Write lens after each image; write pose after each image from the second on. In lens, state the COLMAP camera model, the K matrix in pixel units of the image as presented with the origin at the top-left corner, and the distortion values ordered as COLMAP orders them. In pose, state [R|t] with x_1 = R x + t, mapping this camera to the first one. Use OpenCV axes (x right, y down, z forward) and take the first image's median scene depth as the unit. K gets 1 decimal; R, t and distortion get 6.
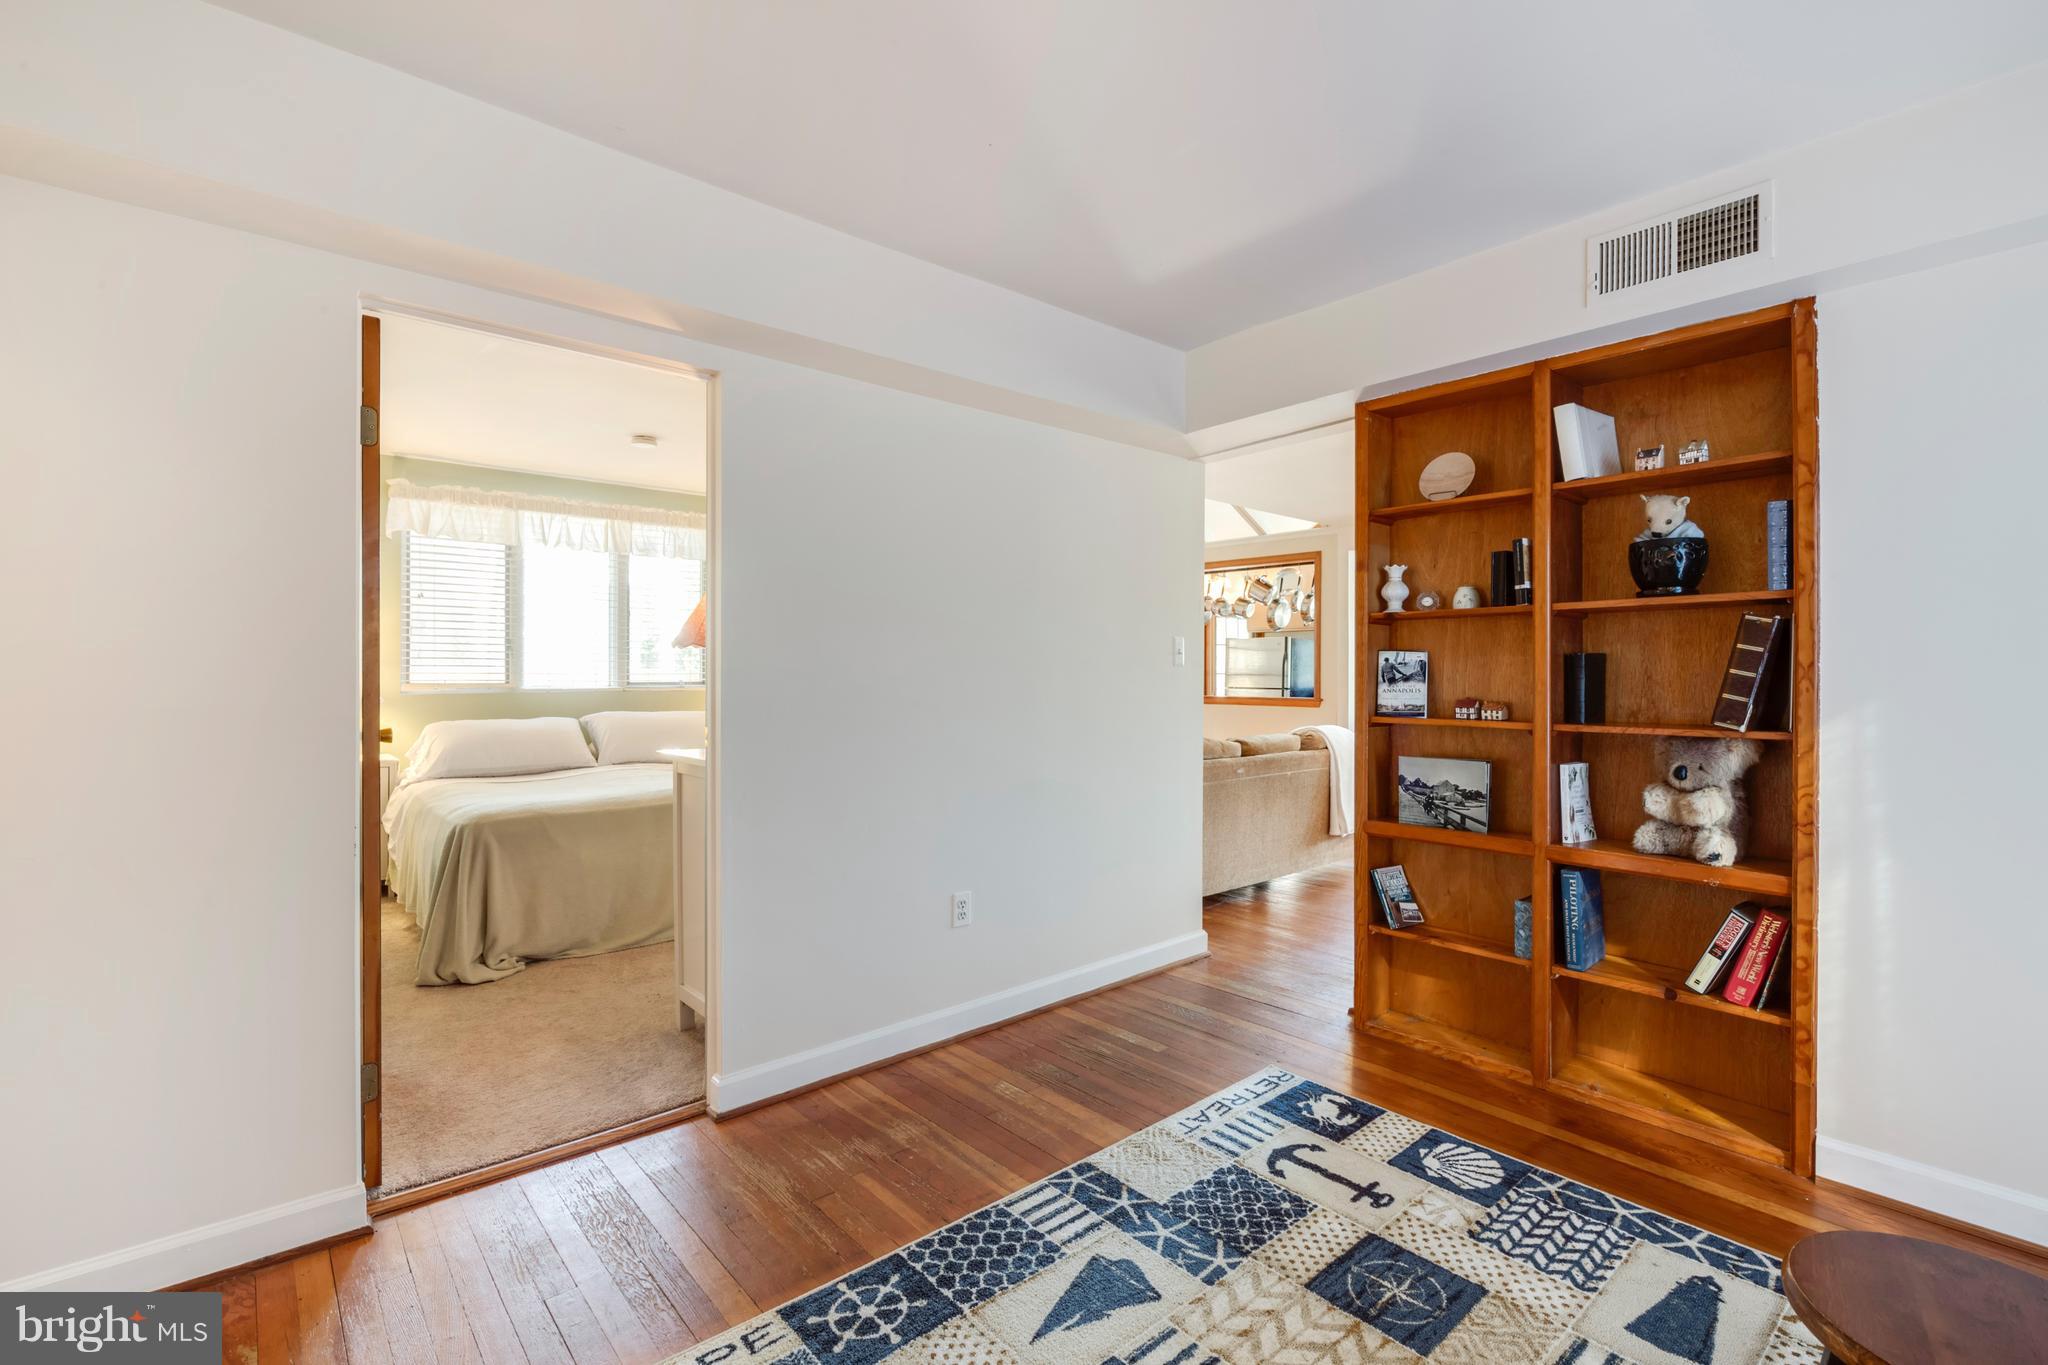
lens RADIAL K [[905.1, 0, 1030.6], [0, 905.1, 674.3], [0, 0, 1]] dist [-0.003087, -0.003547]
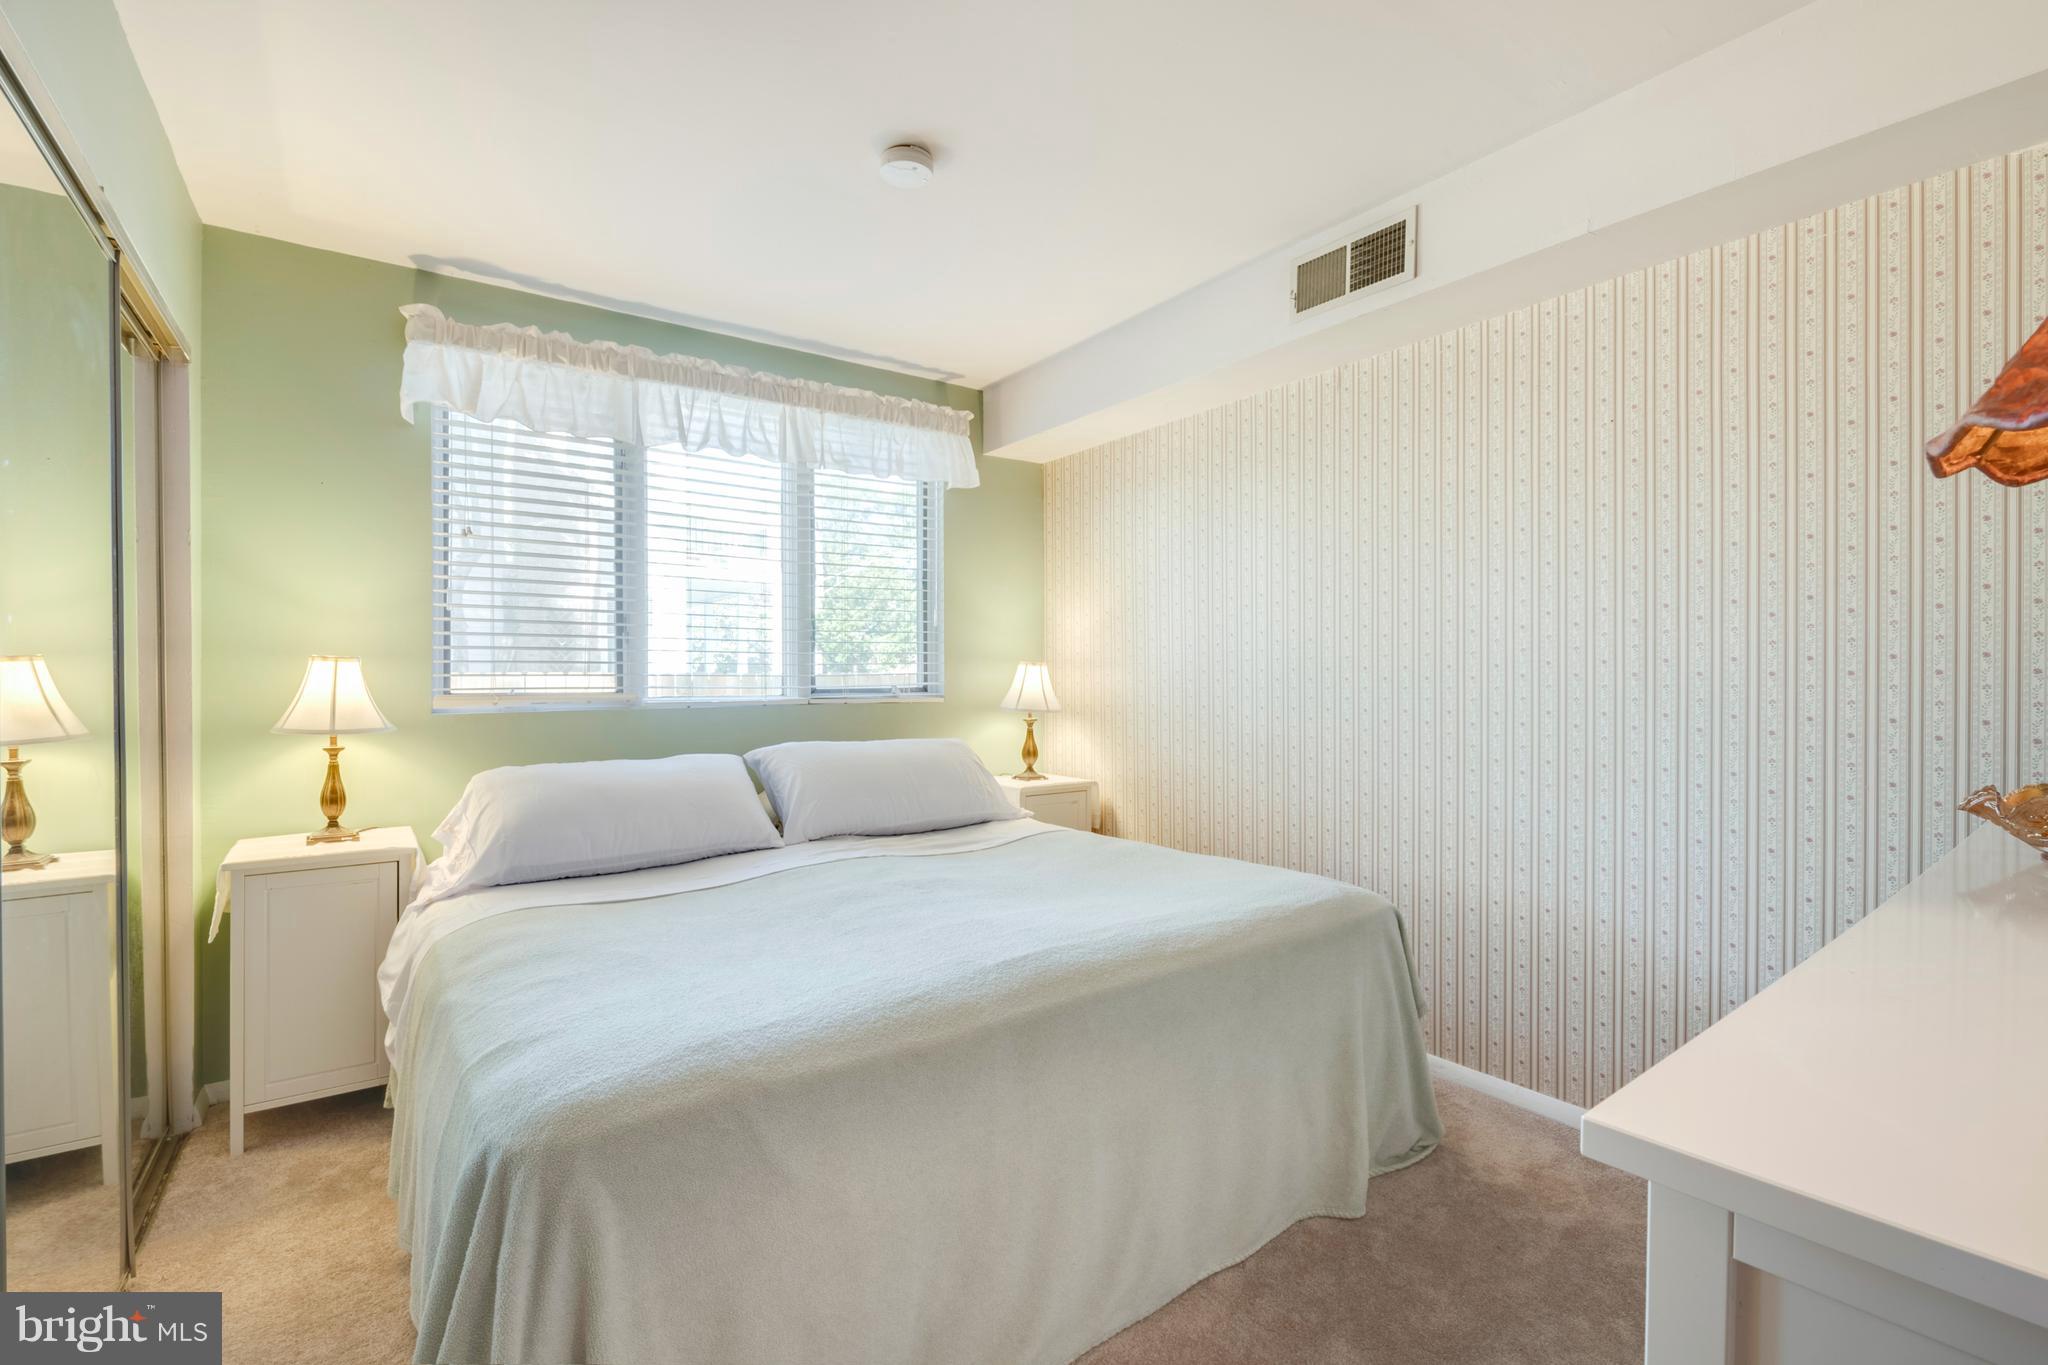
lens RADIAL K [[905.1, 0, 1026.7], [0, 905.1, 681.7], [0, 0, 1]] dist [-0.003087, -0.003547]
pose [[0.995795, -0.007049, -0.091341, -0.282805], [0.007112, 0.999975, 0.000368, 0.005138], [0.091336, -0.001016, 0.995820, 0.474517]]
